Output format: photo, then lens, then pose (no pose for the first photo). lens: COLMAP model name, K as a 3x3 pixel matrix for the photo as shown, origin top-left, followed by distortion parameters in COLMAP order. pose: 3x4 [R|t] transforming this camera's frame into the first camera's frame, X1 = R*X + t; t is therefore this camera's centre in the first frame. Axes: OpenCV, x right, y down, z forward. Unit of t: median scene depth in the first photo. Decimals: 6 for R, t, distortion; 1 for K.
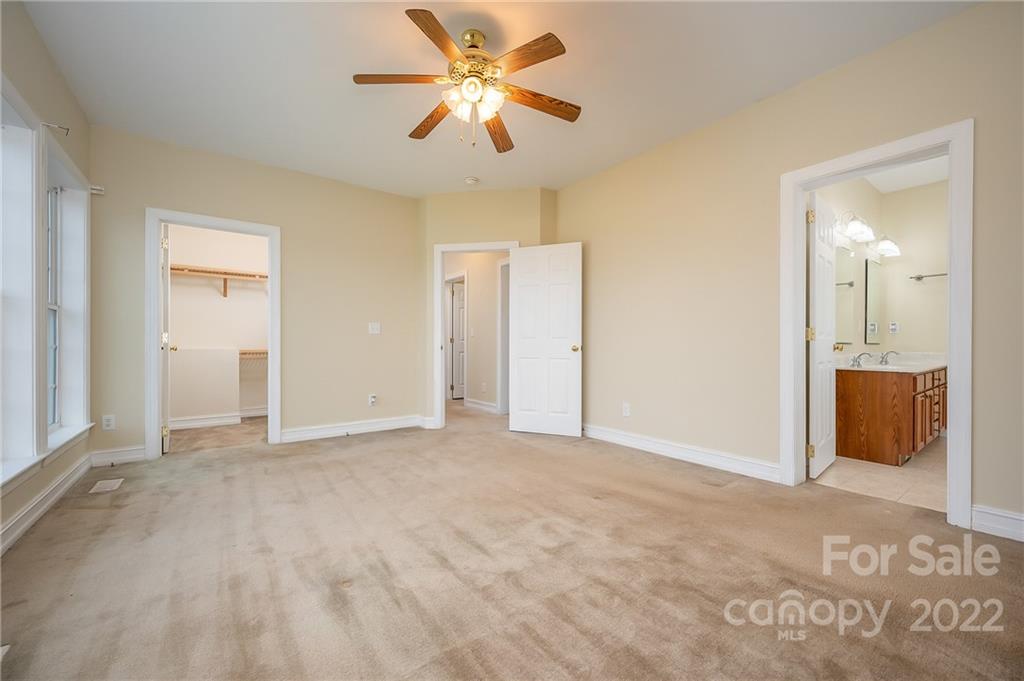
lens RADIAL K [[407.5, 0, 510.1], [0, 407.5, 344.0], [0, 0, 1]] dist [-0.002709, -0.000557]
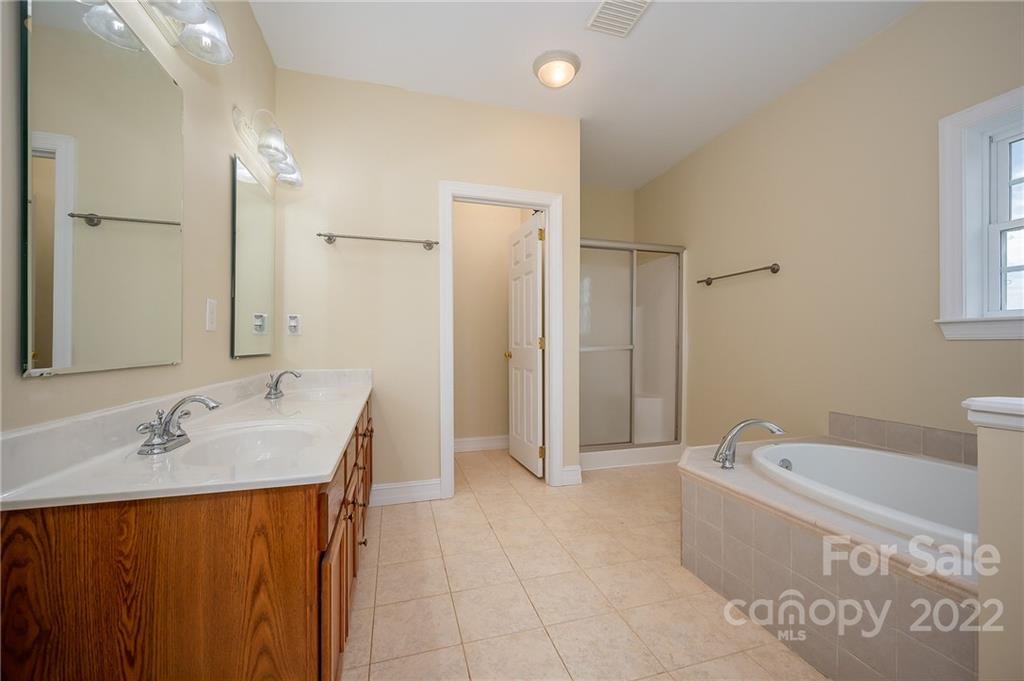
lens RADIAL K [[407.5, 0, 512.9], [0, 407.5, 342.4], [0, 0, 1]] dist [-0.002709, -0.000557]
pose [[0.348768, 0.002724, 0.937205, 0.762740], [0.002737, 0.999989, -0.003925, -0.018437], [-0.937205, 0.003934, 0.348756, 0.762693]]
